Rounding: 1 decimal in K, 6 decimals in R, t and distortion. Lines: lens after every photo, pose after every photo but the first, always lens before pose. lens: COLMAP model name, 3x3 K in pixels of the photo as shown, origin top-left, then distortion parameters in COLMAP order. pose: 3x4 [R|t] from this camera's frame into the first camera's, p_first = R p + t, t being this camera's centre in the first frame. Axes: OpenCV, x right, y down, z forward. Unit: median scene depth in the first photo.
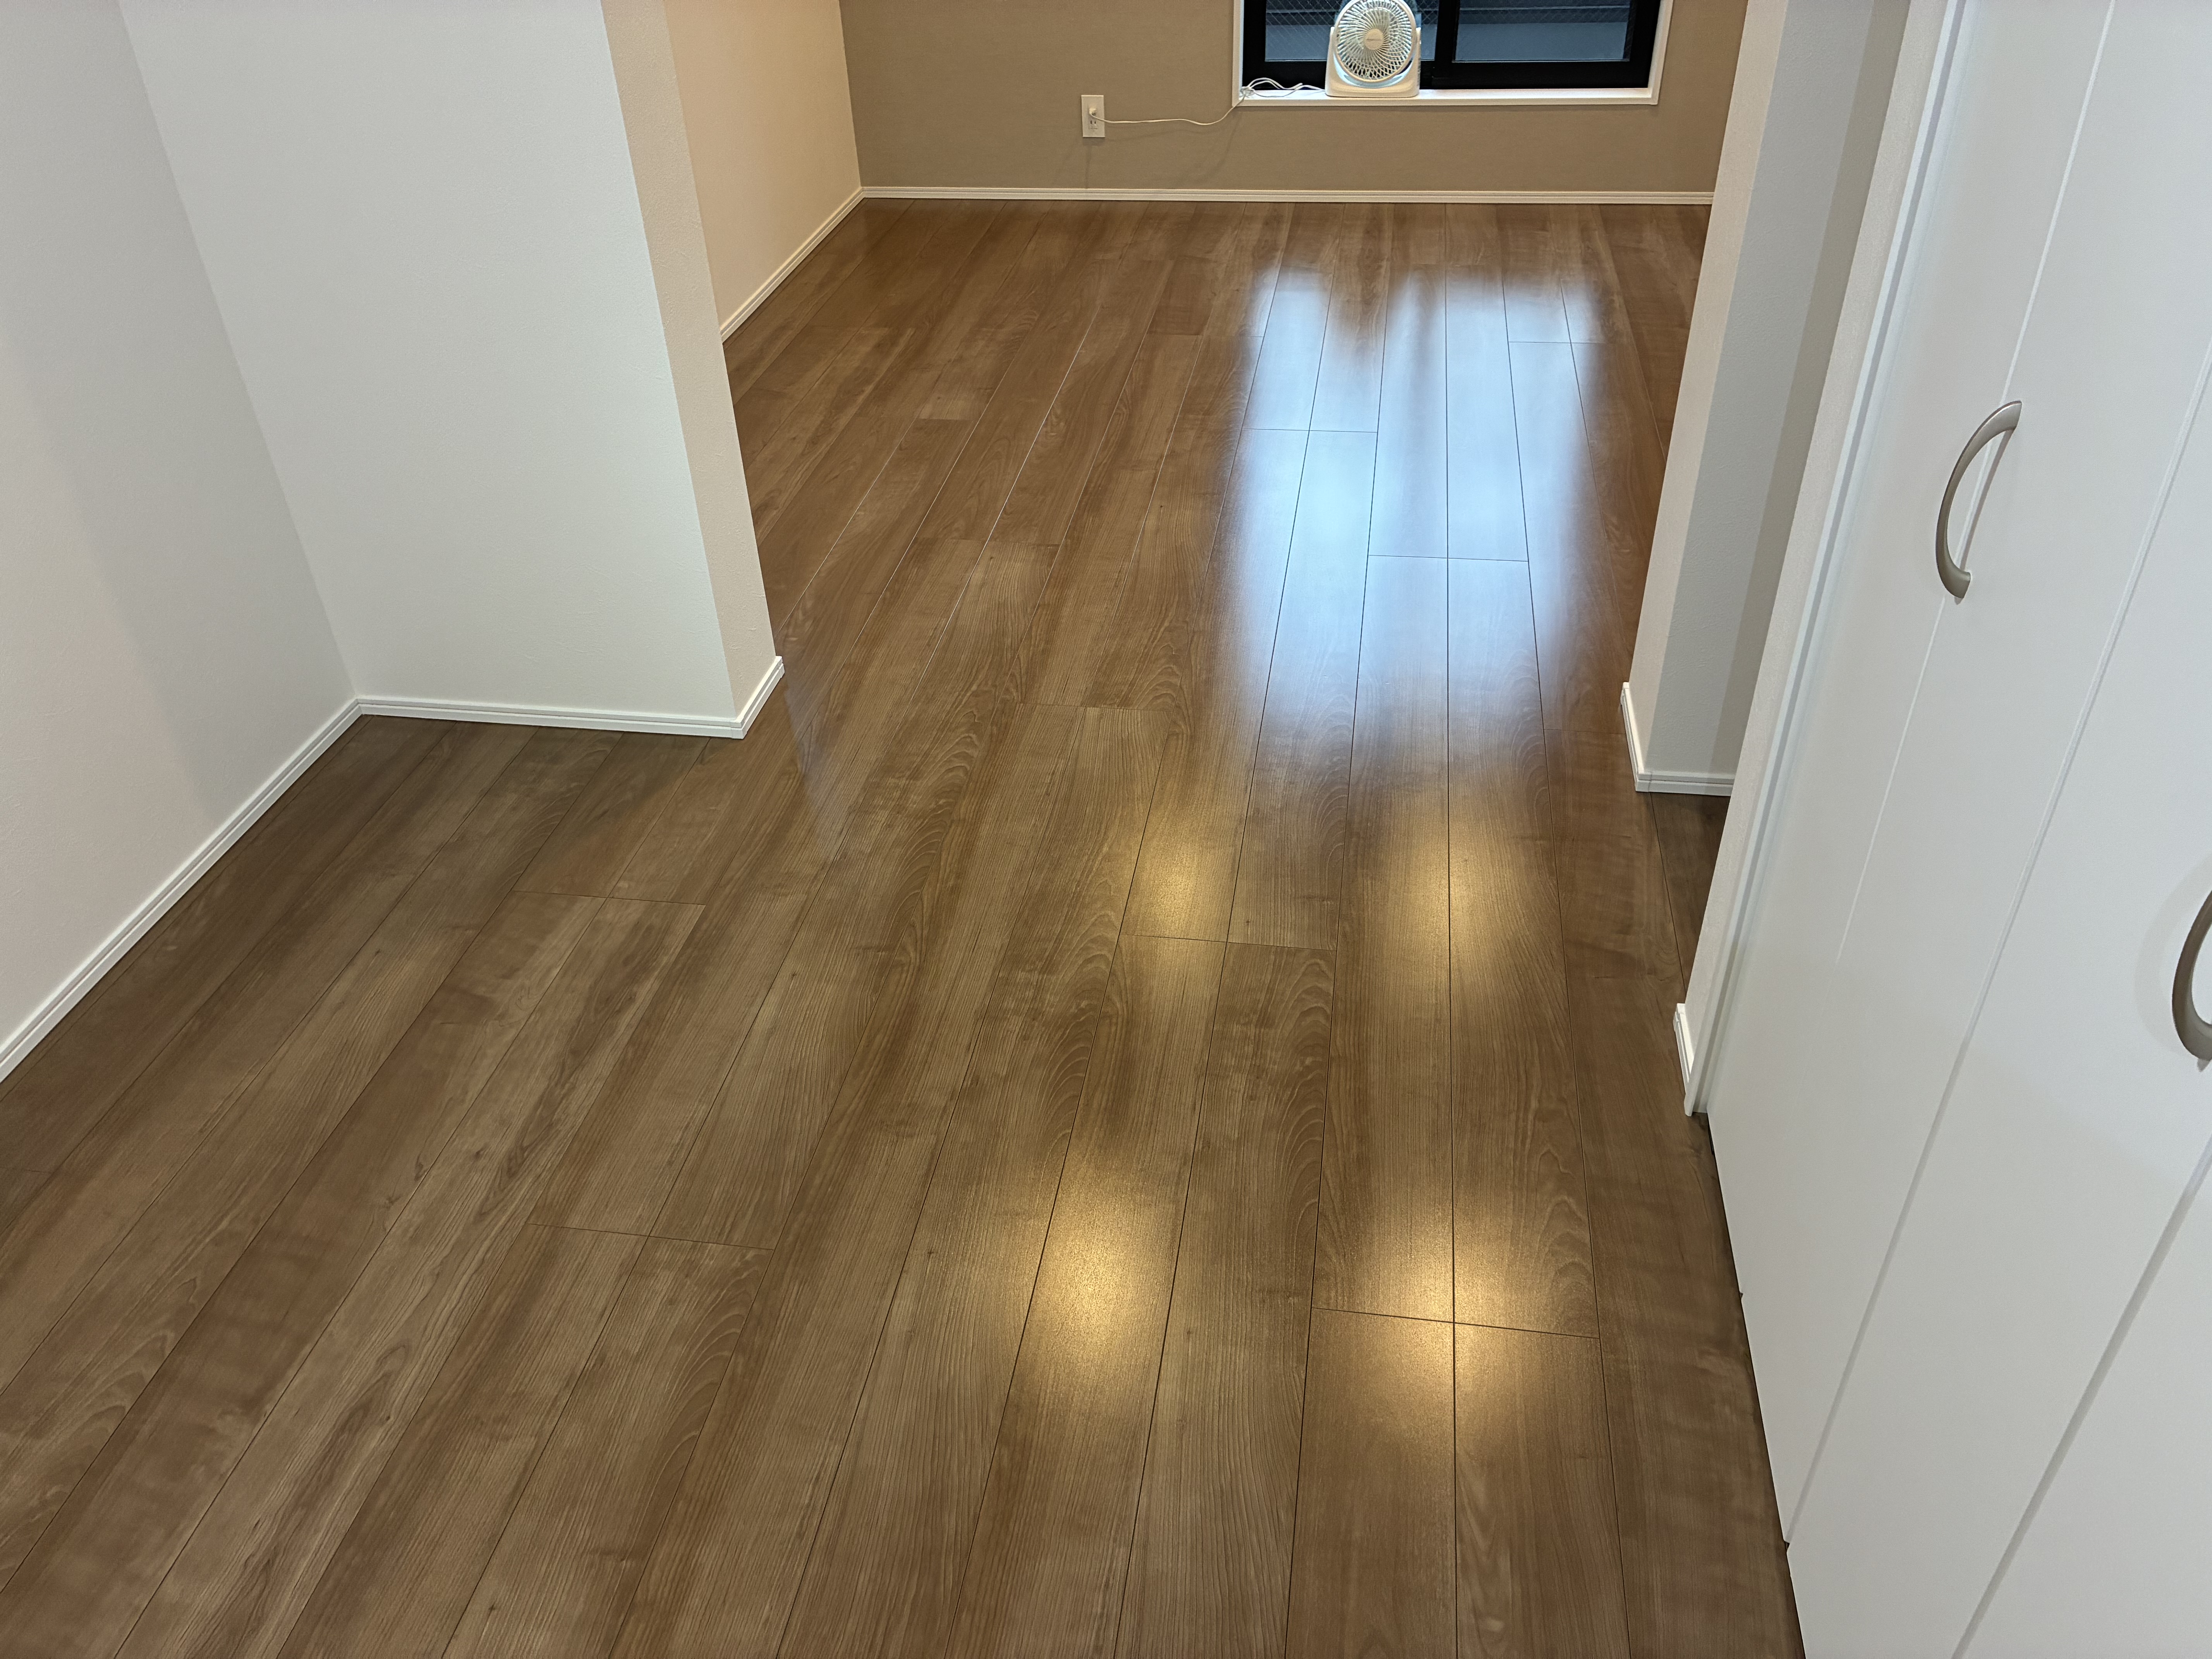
lens RADIAL K [[1678.3, 0, 1107.3], [0, 1678.3, 852.4], [0, 0, 1]] dist [0.051209, -0.066670]
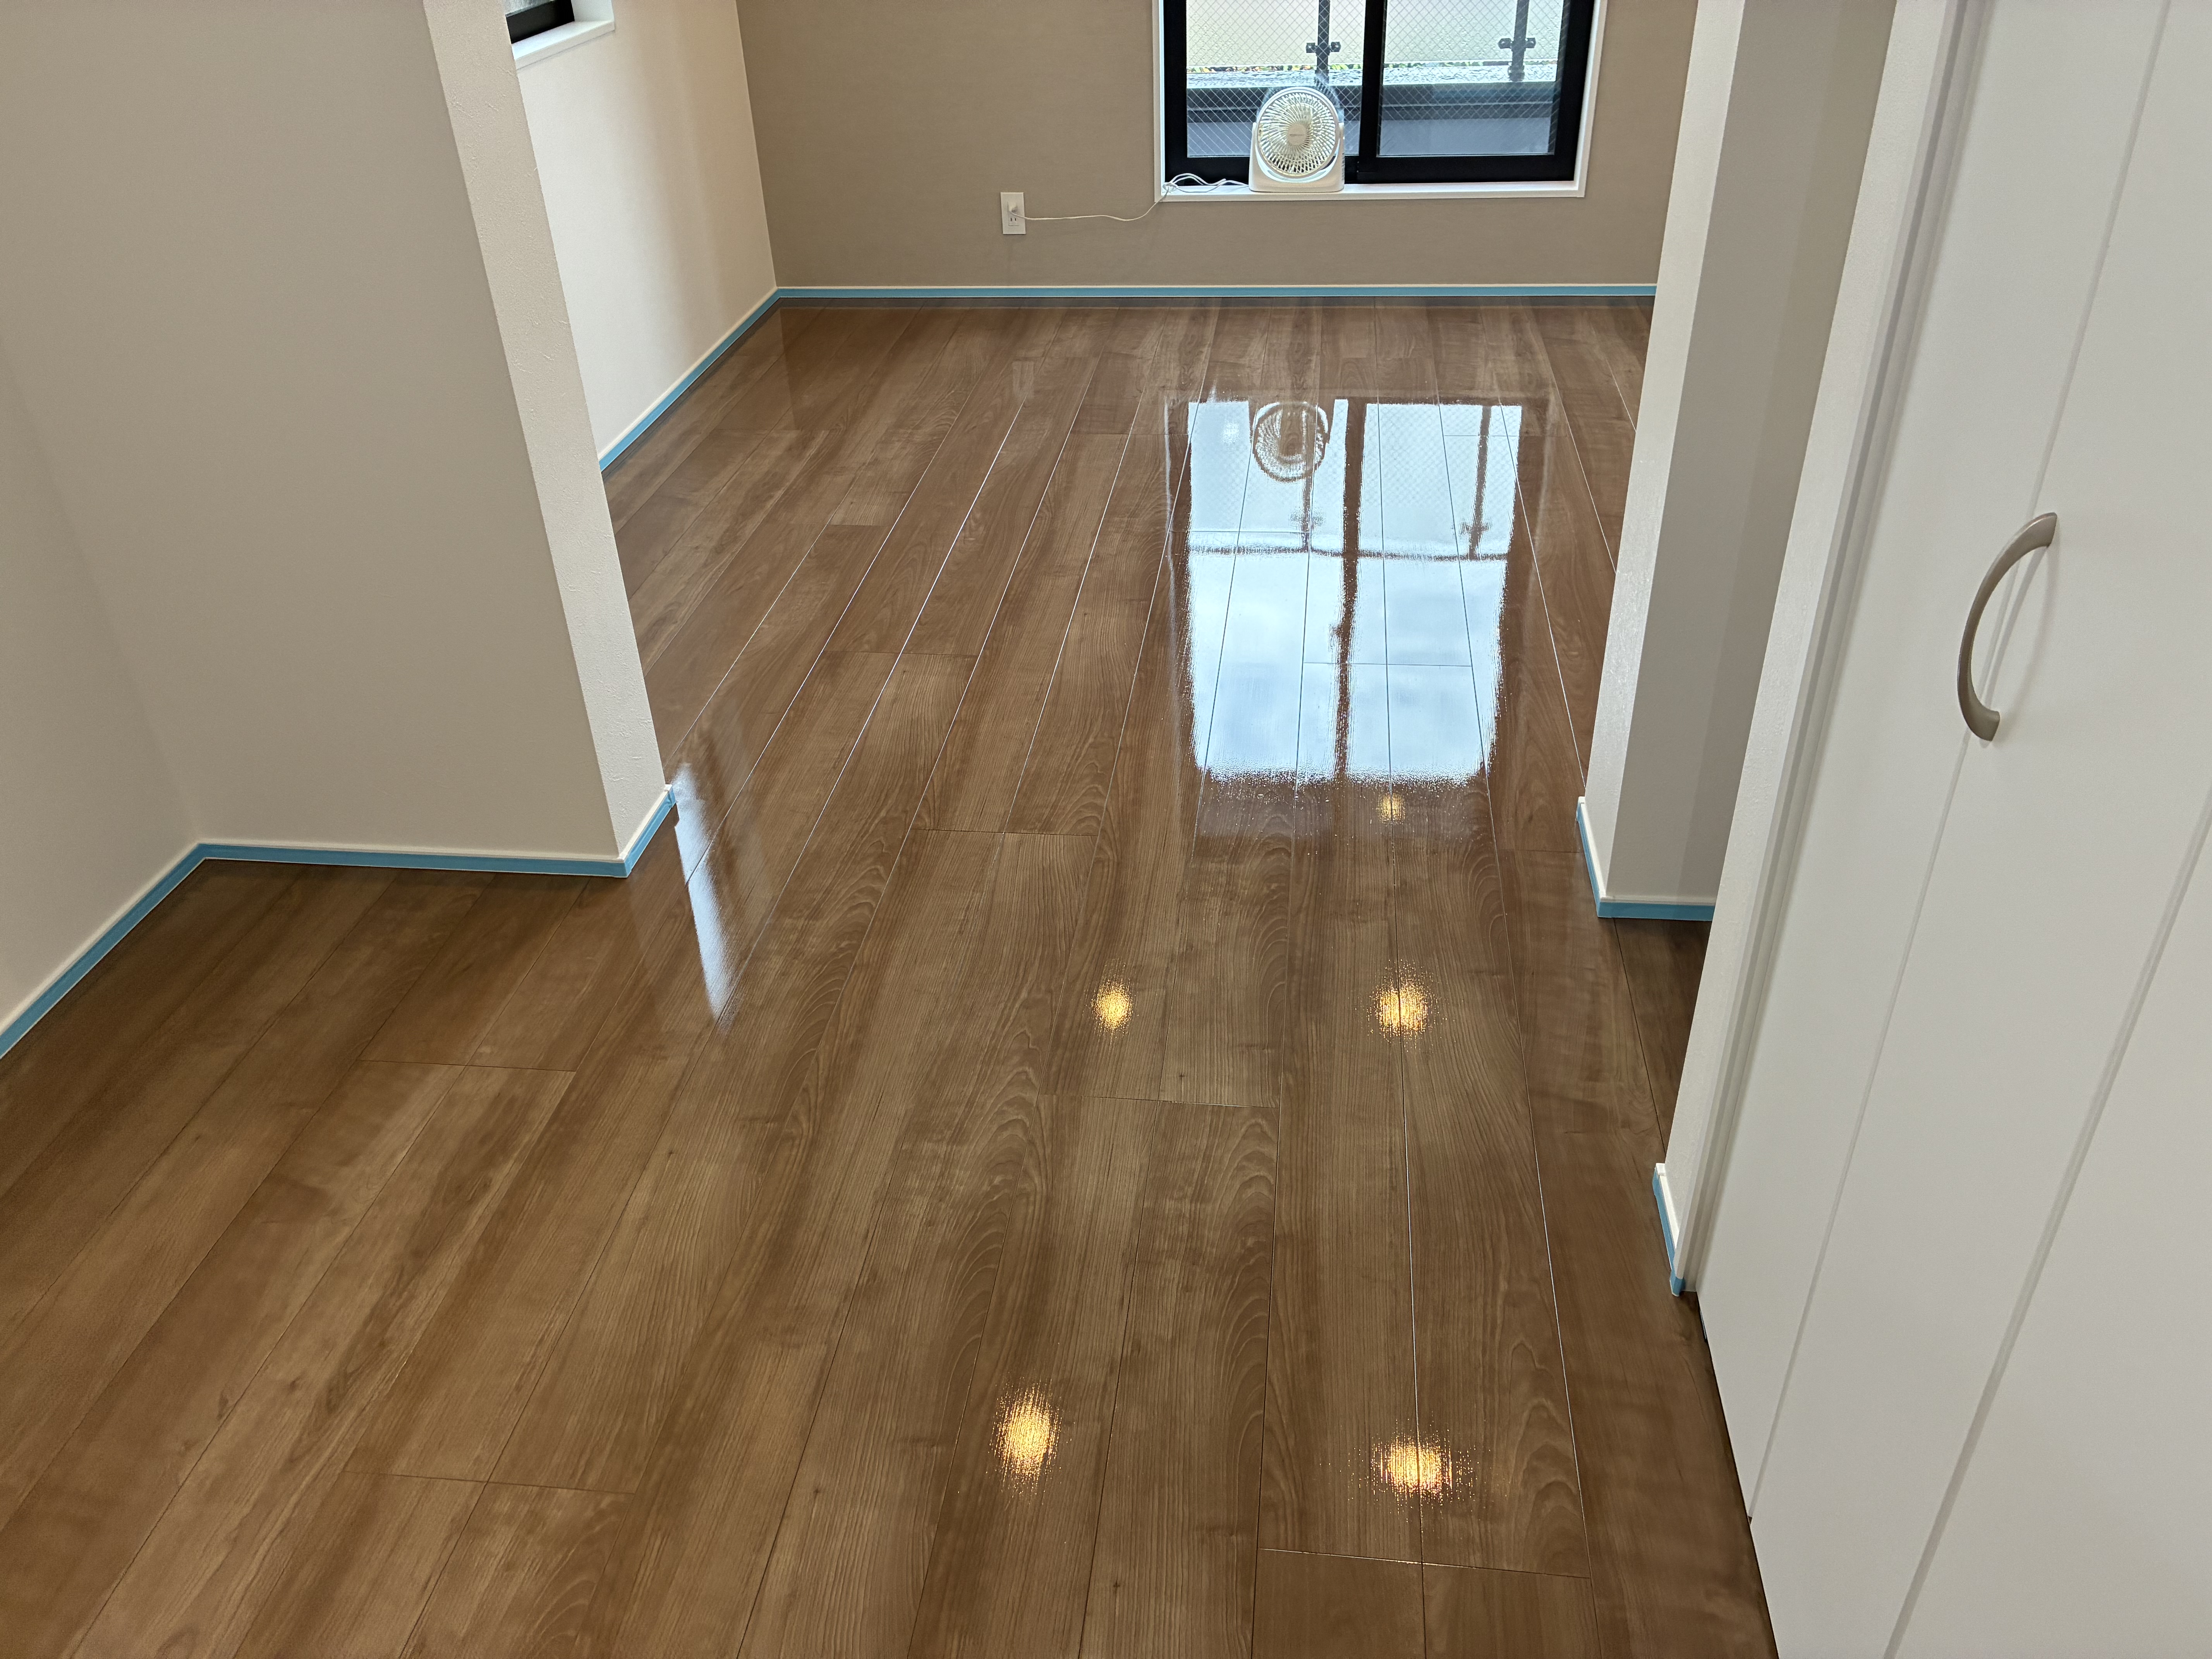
lens RADIAL K [[1673.8, 0, 1121.4], [0, 1673.8, 855.3], [0, 0, 1]] dist [0.055606, -0.061591]
pose [[0.999073, -0.023377, 0.036151, 0.021971], [0.025147, 0.998466, -0.049319, -0.033426], [-0.034943, 0.050183, 0.998129, 0.095269]]
